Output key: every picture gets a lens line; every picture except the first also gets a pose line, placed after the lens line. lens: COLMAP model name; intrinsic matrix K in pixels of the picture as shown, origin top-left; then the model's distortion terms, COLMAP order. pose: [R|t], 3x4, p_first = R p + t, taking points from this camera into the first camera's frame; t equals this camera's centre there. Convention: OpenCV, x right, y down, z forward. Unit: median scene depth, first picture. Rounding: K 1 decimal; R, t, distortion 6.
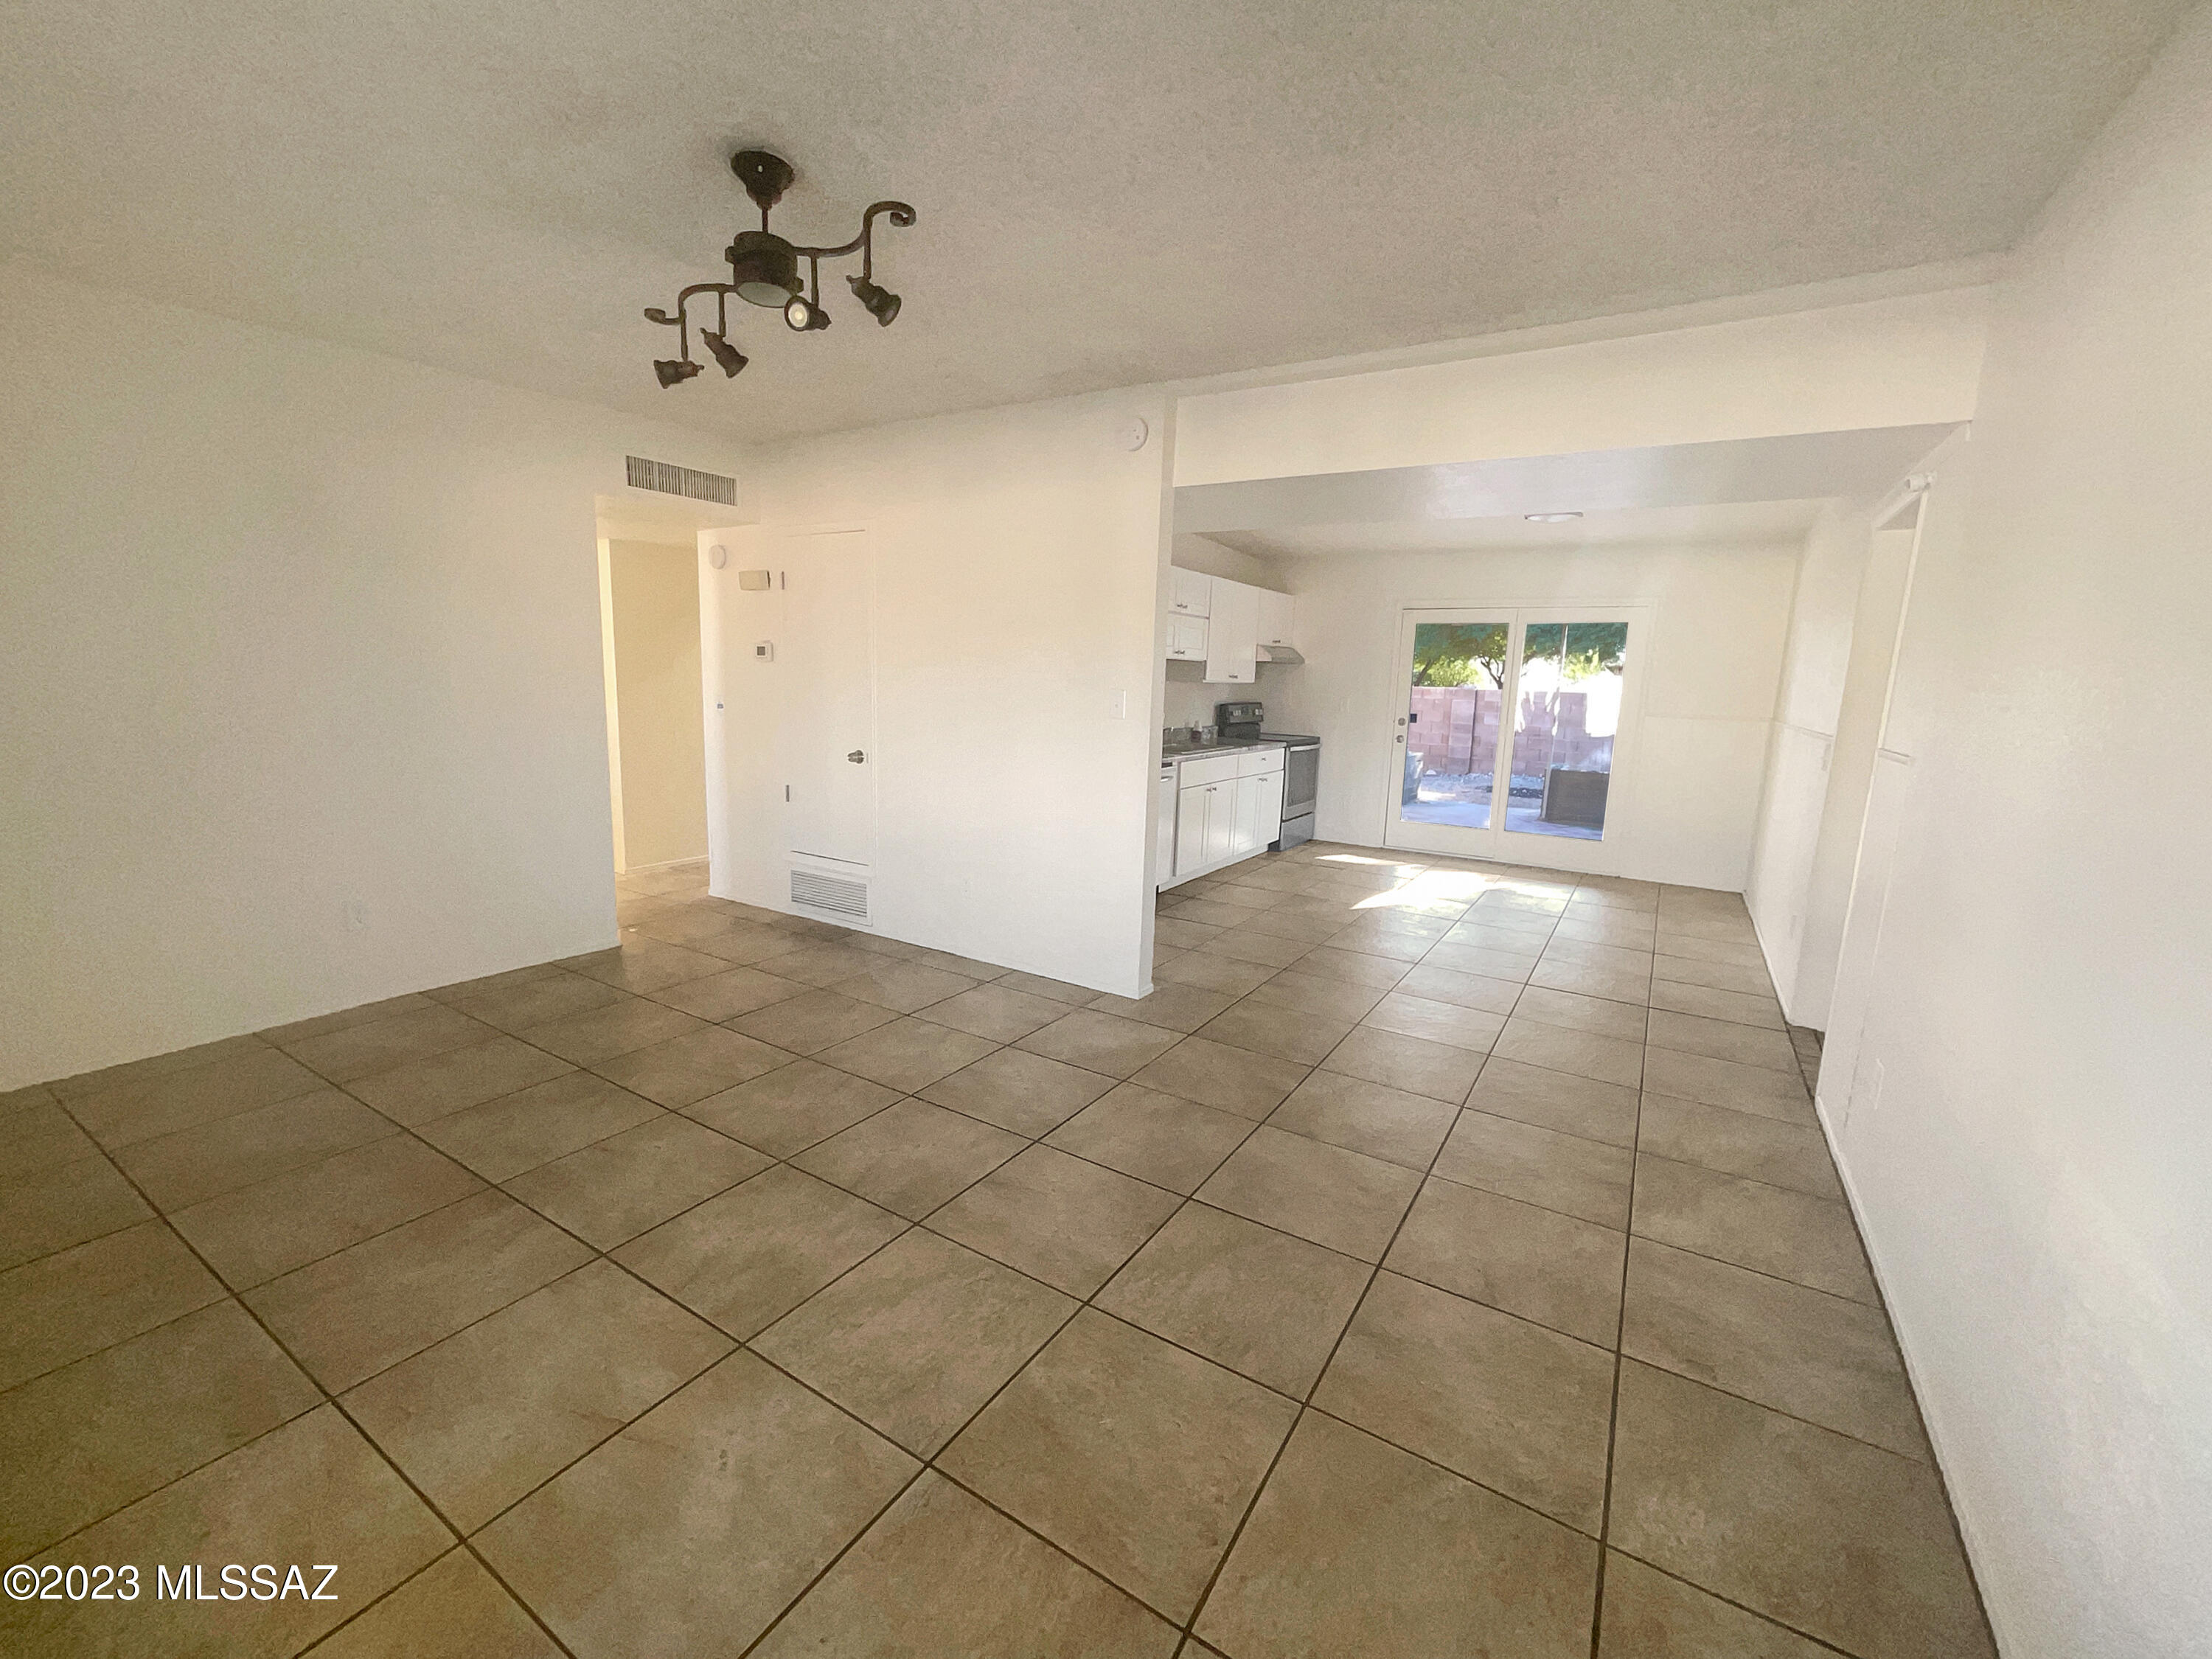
lens RADIAL K [[894.6, 0, 1106.0], [0, 894.6, 829.5], [0, 0, 1]] dist [-0.002642, -0.000753]
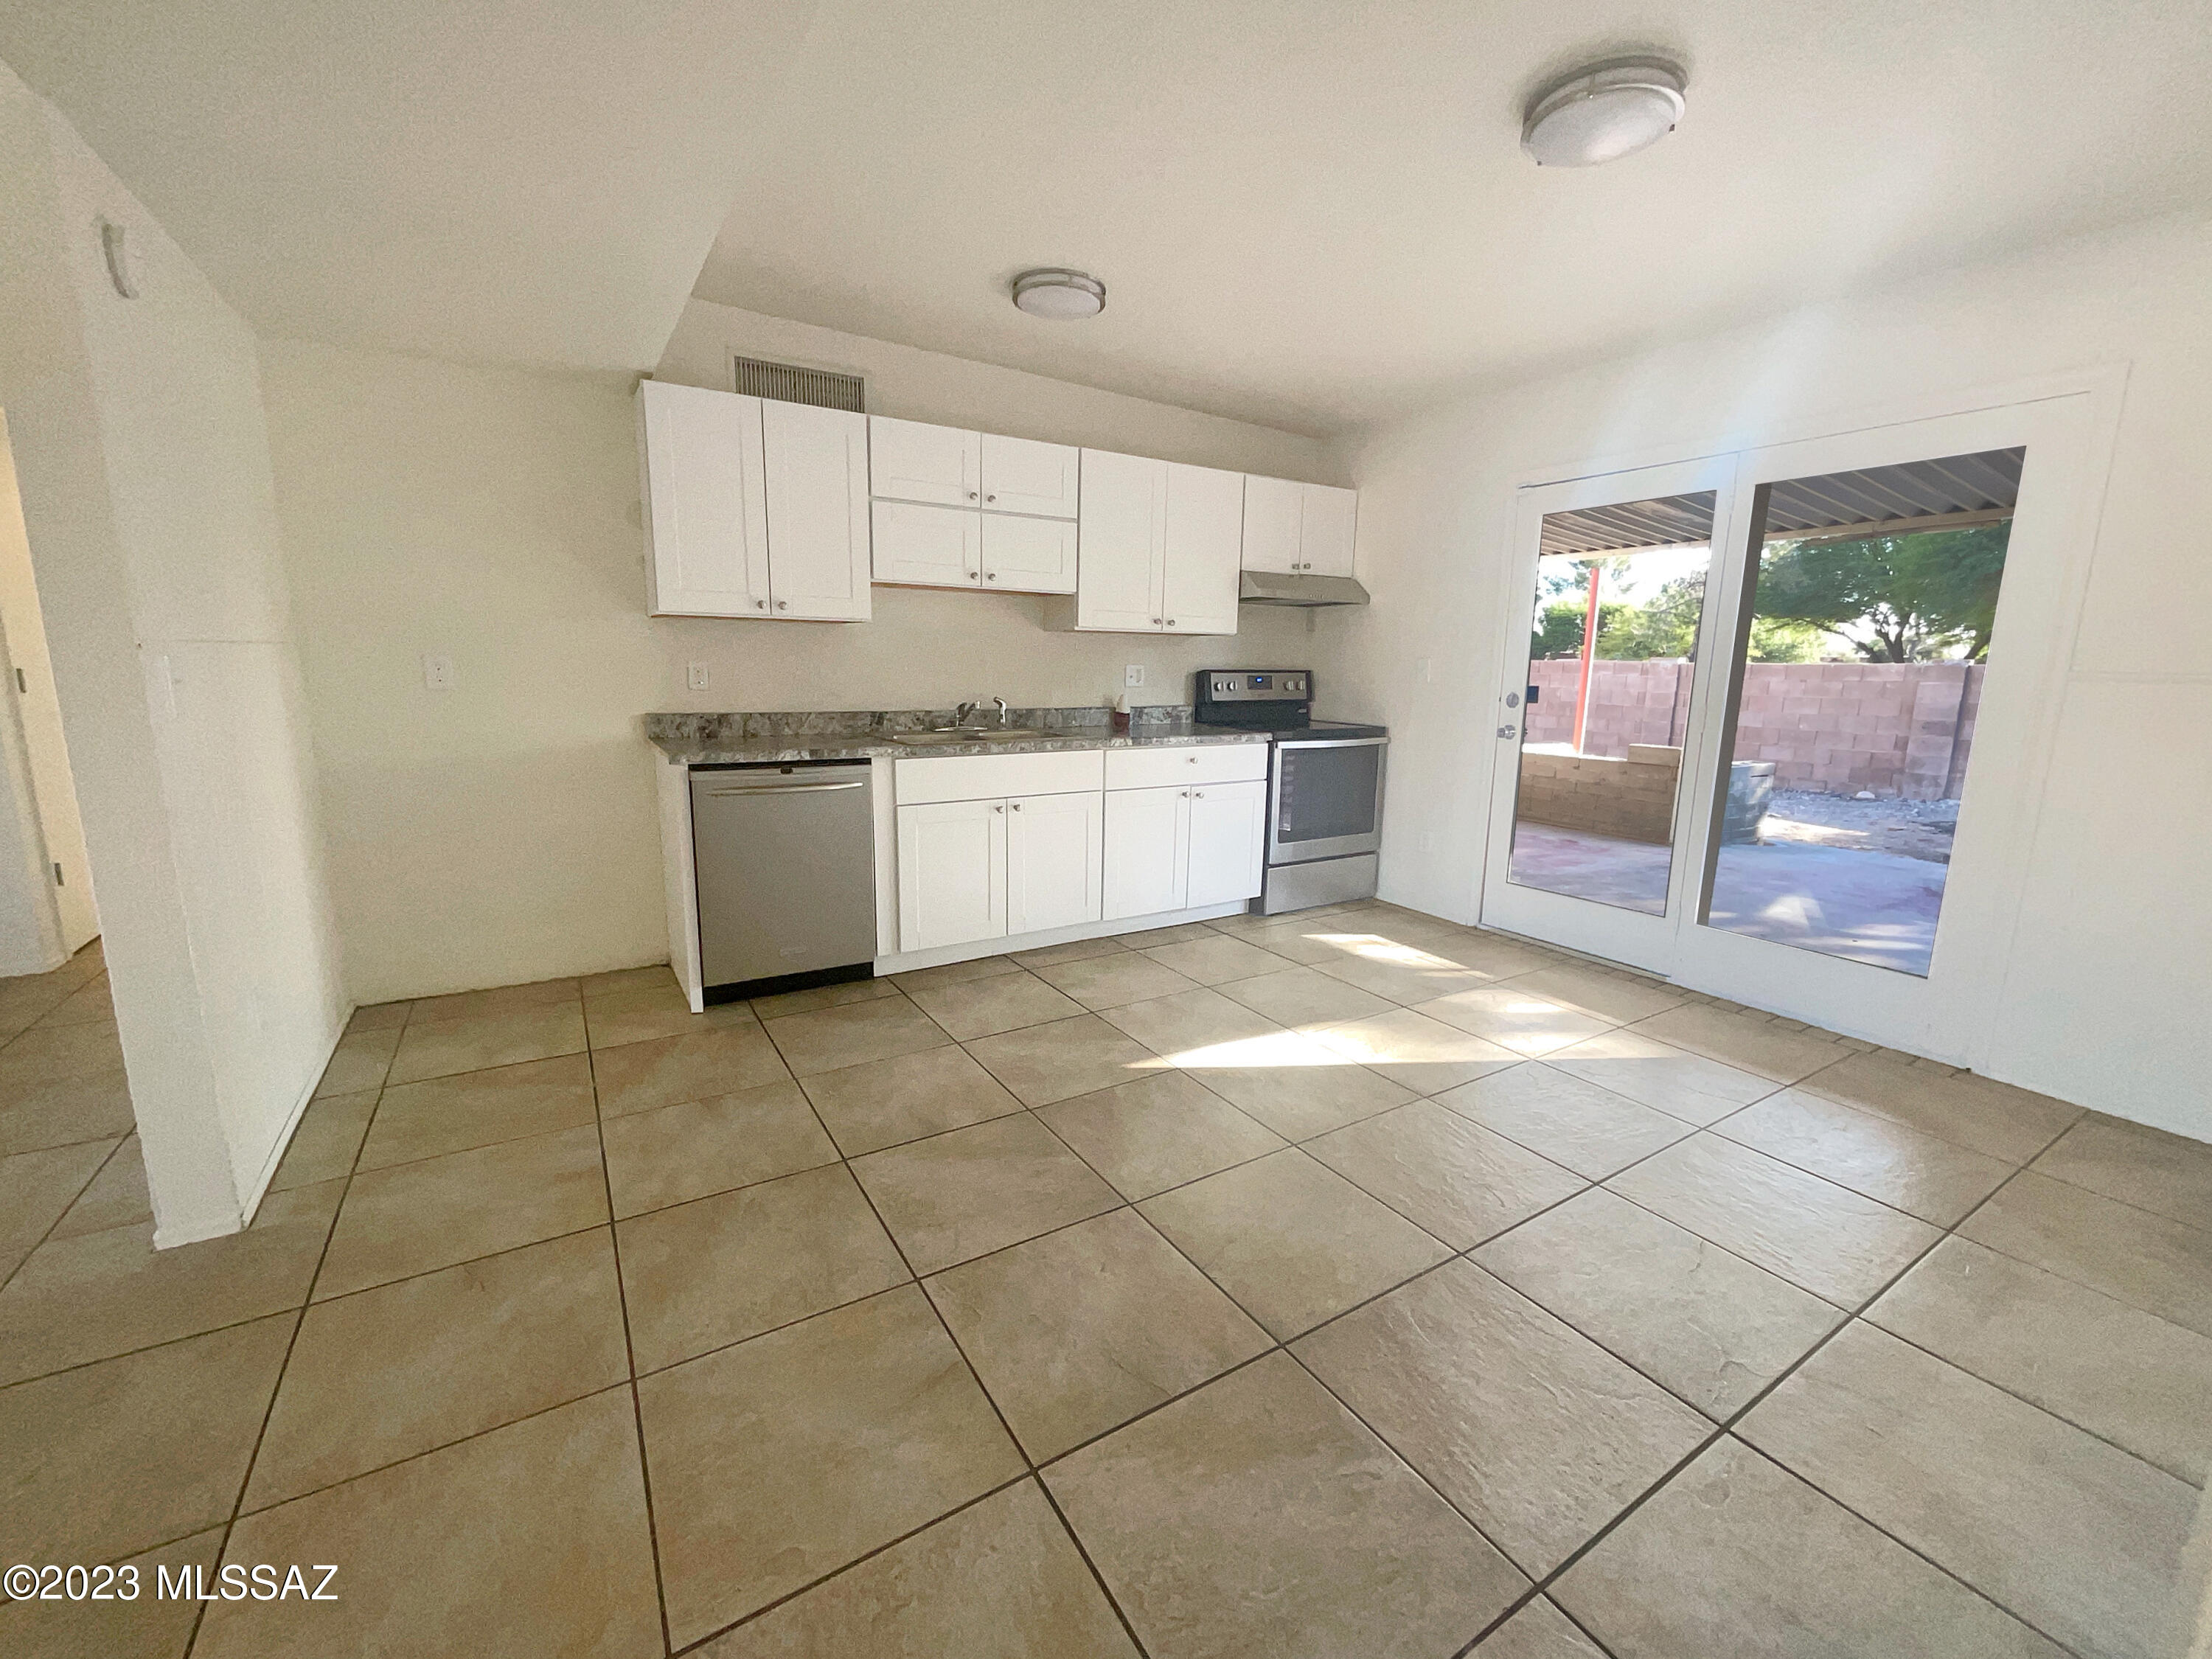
lens RADIAL K [[894.6, 0, 1106.0], [0, 894.6, 829.5], [0, 0, 1]] dist [-0.002642, -0.000753]
pose [[0.900725, 0.068279, -0.428990, 0.399997], [-0.065156, 0.997633, 0.021981, -0.044438], [0.429475, 0.008152, 0.903042, 0.467608]]
